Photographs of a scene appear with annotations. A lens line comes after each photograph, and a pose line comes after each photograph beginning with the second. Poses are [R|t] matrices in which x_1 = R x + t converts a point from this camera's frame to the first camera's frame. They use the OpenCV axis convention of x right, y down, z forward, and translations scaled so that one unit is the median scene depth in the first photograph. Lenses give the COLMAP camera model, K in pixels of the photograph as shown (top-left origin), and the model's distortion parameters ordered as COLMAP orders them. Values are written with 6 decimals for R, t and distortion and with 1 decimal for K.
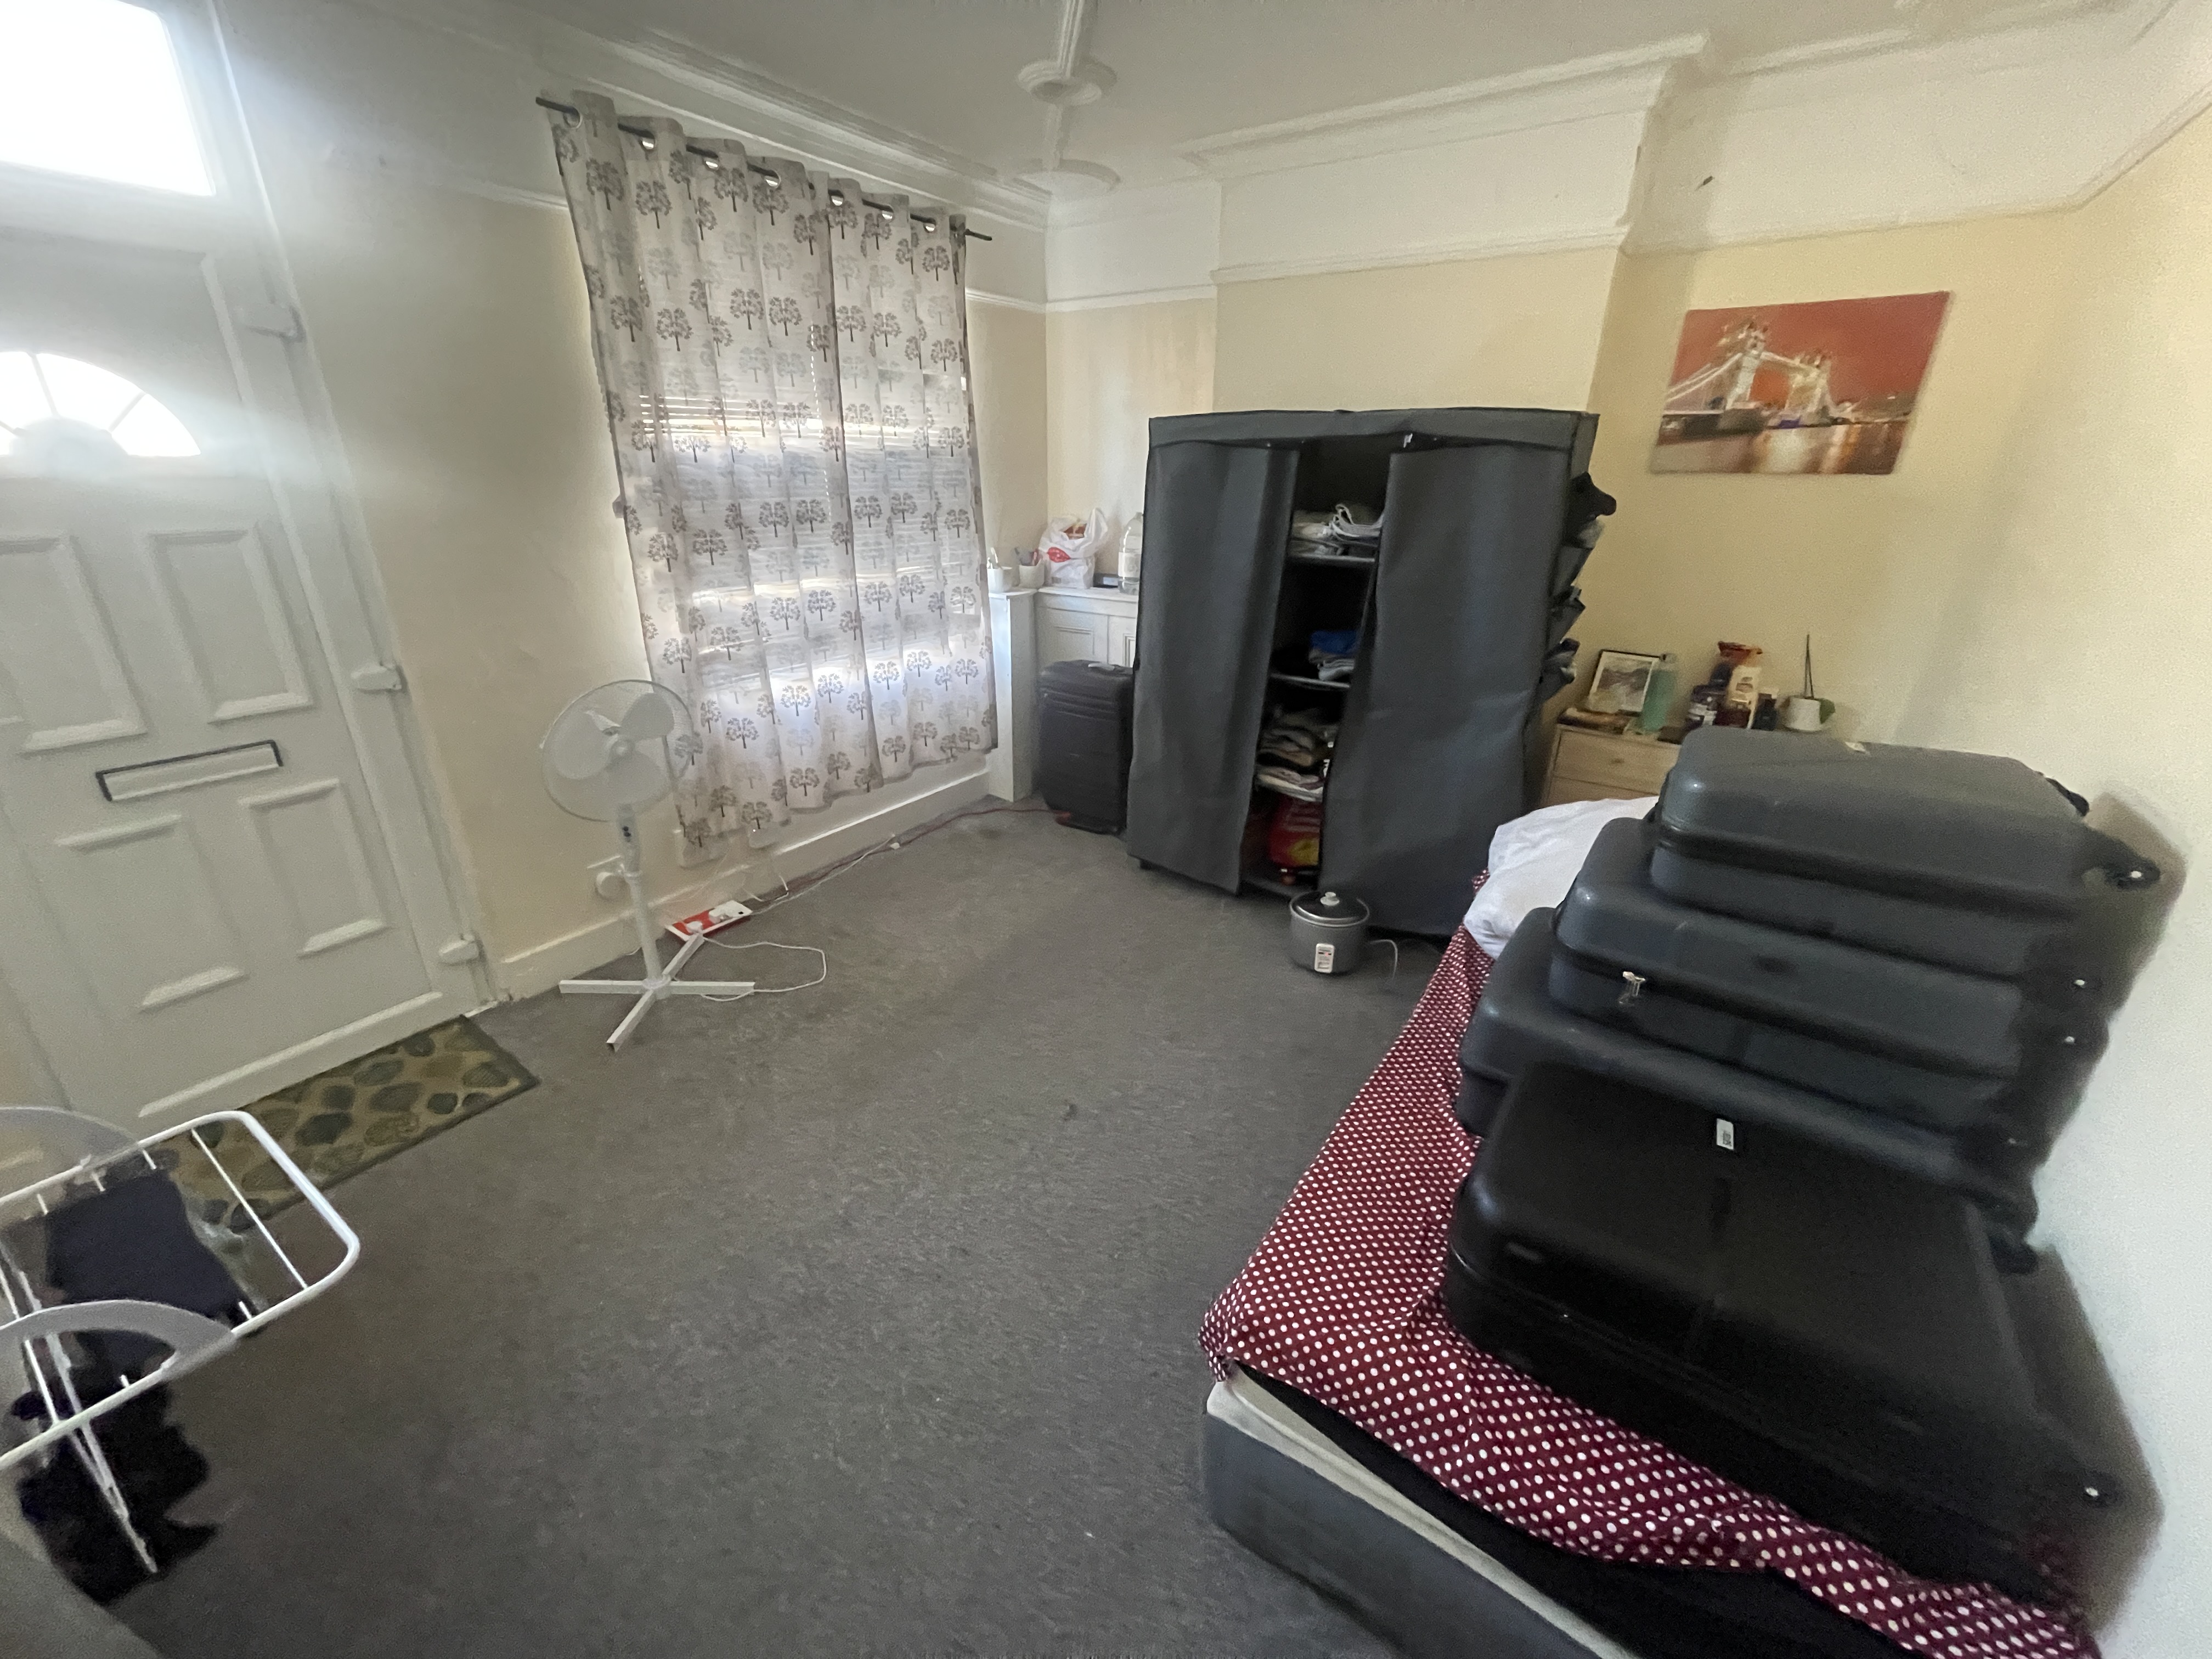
lens RADIAL K [[881.5, 0, 1106.0], [0, 881.5, 829.5], [0, 0, 1]] dist [-0.000382, -0.000065]
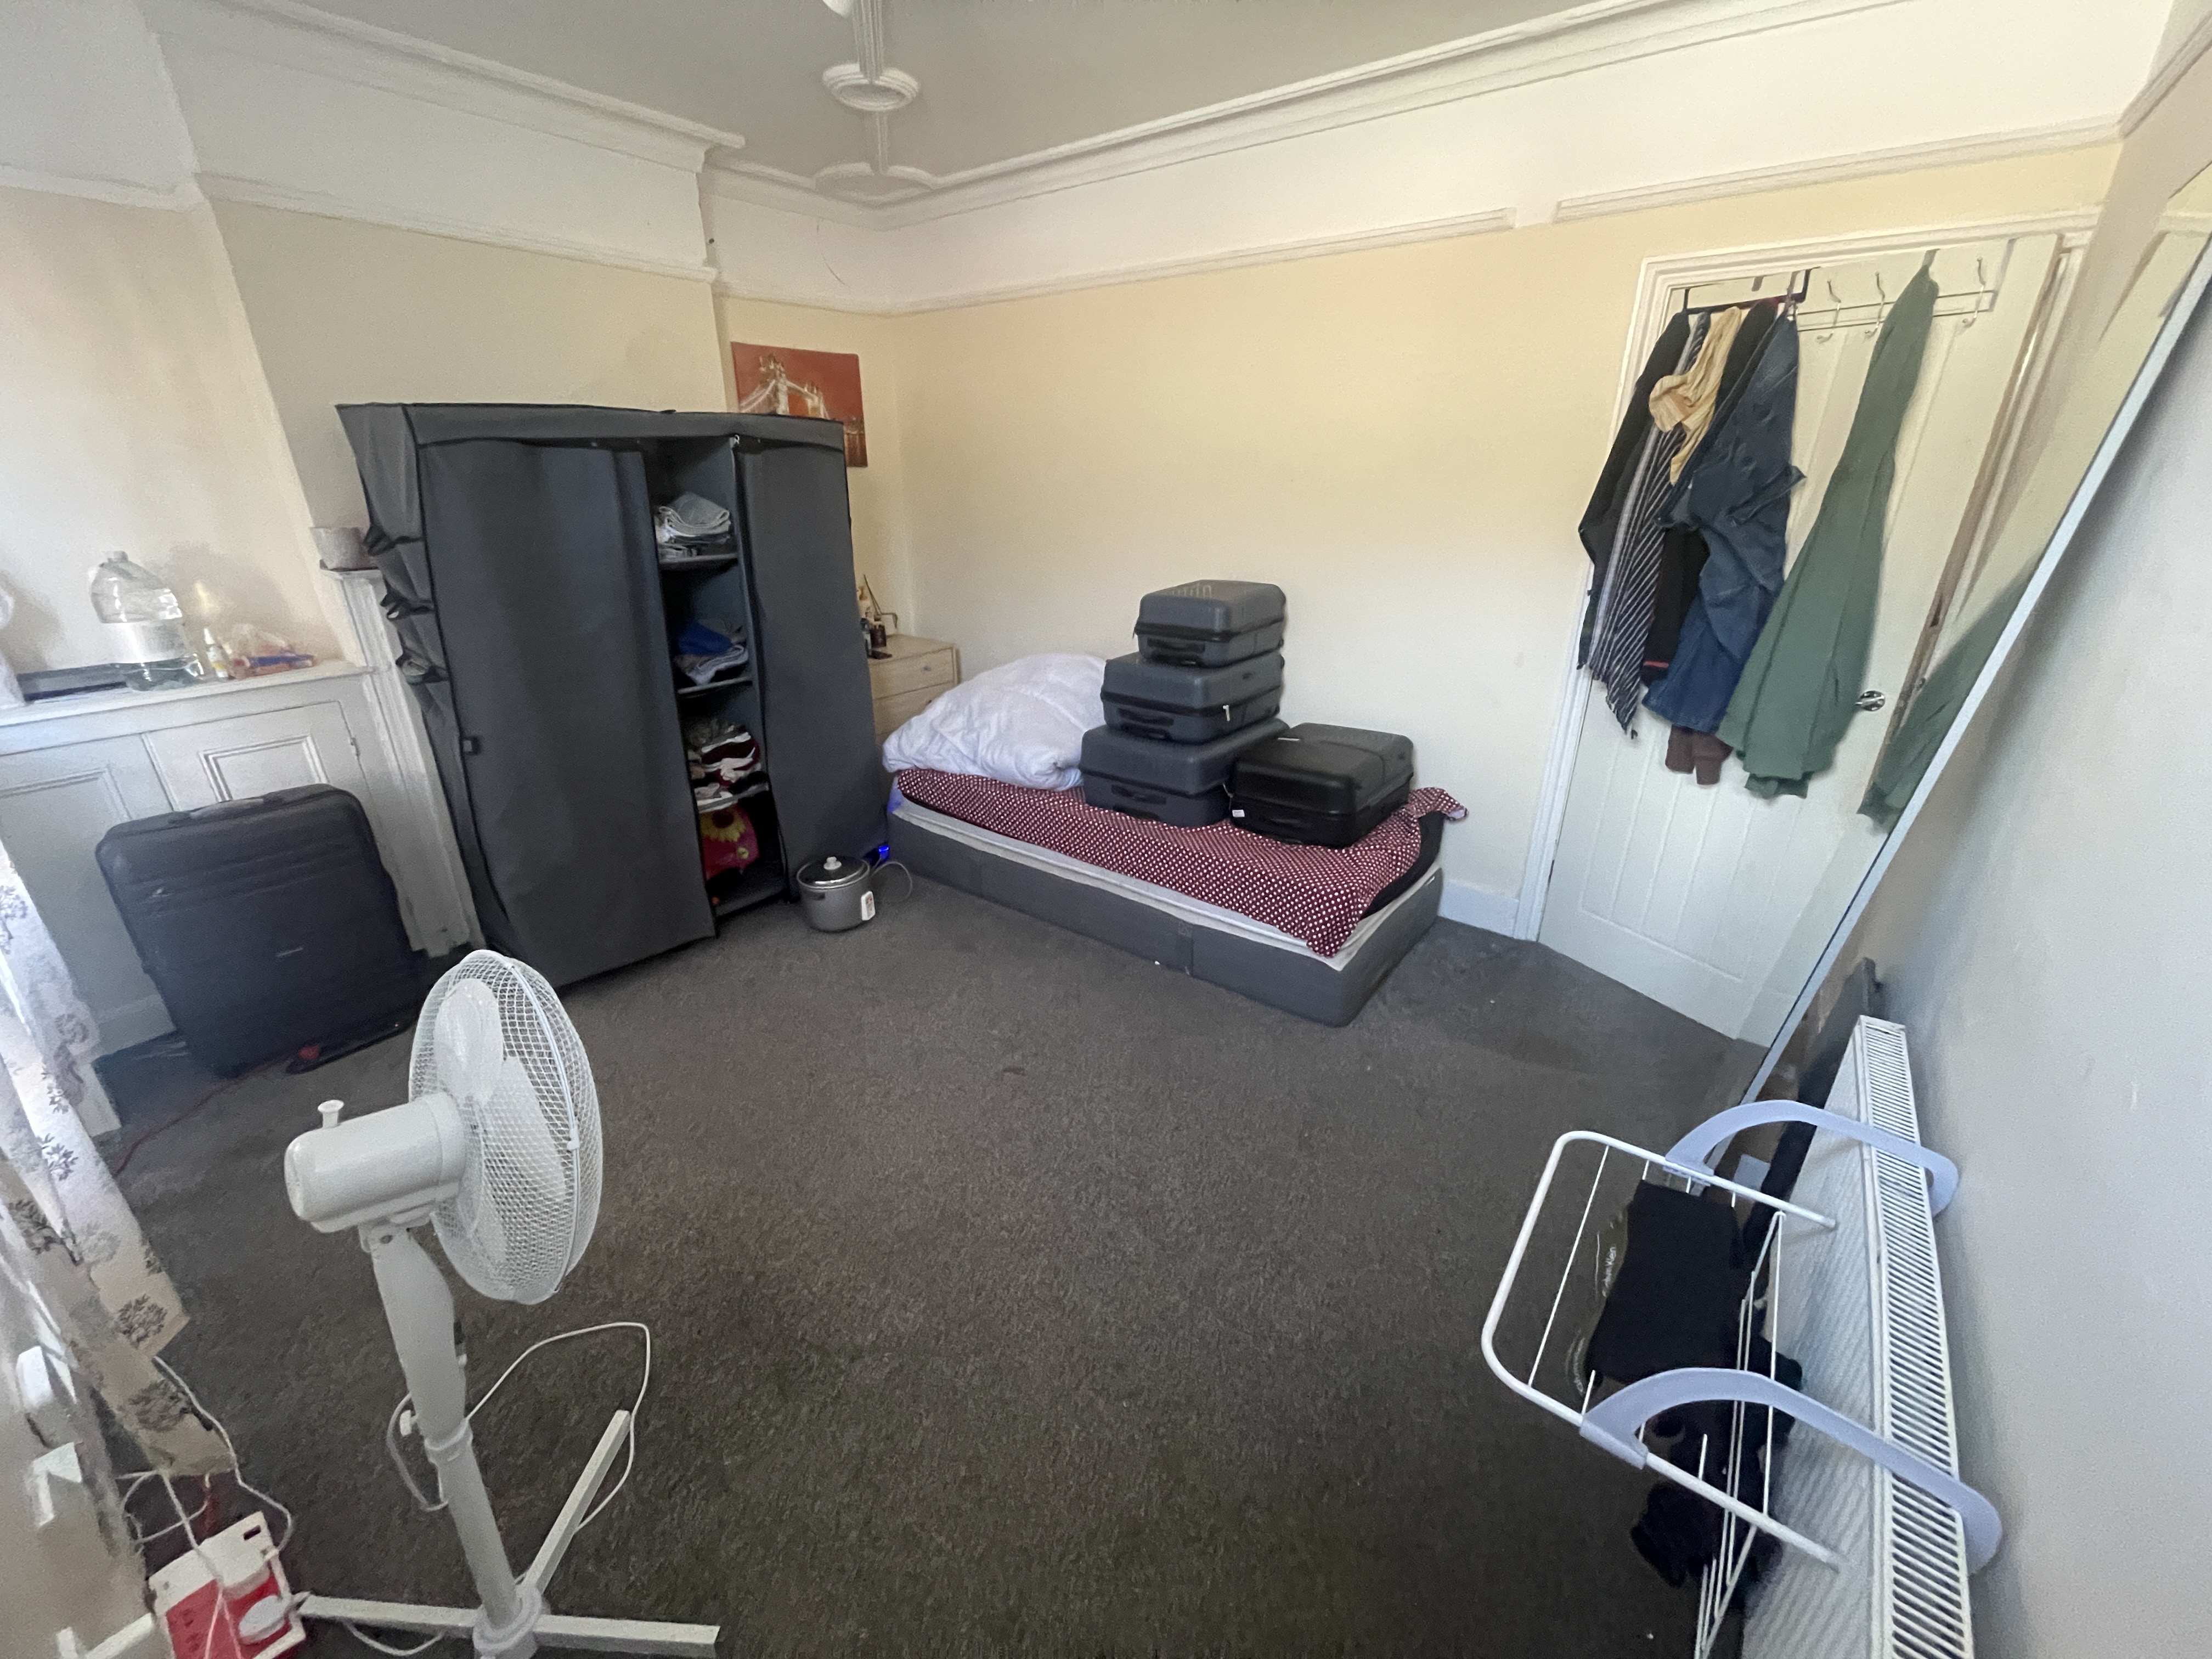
lens RADIAL K [[892.3, 0, 1091.4], [0, 892.3, 824.4], [0, 0, 1]] dist [-0.001650, -0.000088]
pose [[0.056403, -0.383118, 0.921976, -0.758674], [0.387297, 0.859531, 0.333477, -0.215862], [-0.920228, 0.338269, 0.196861, 0.500746]]
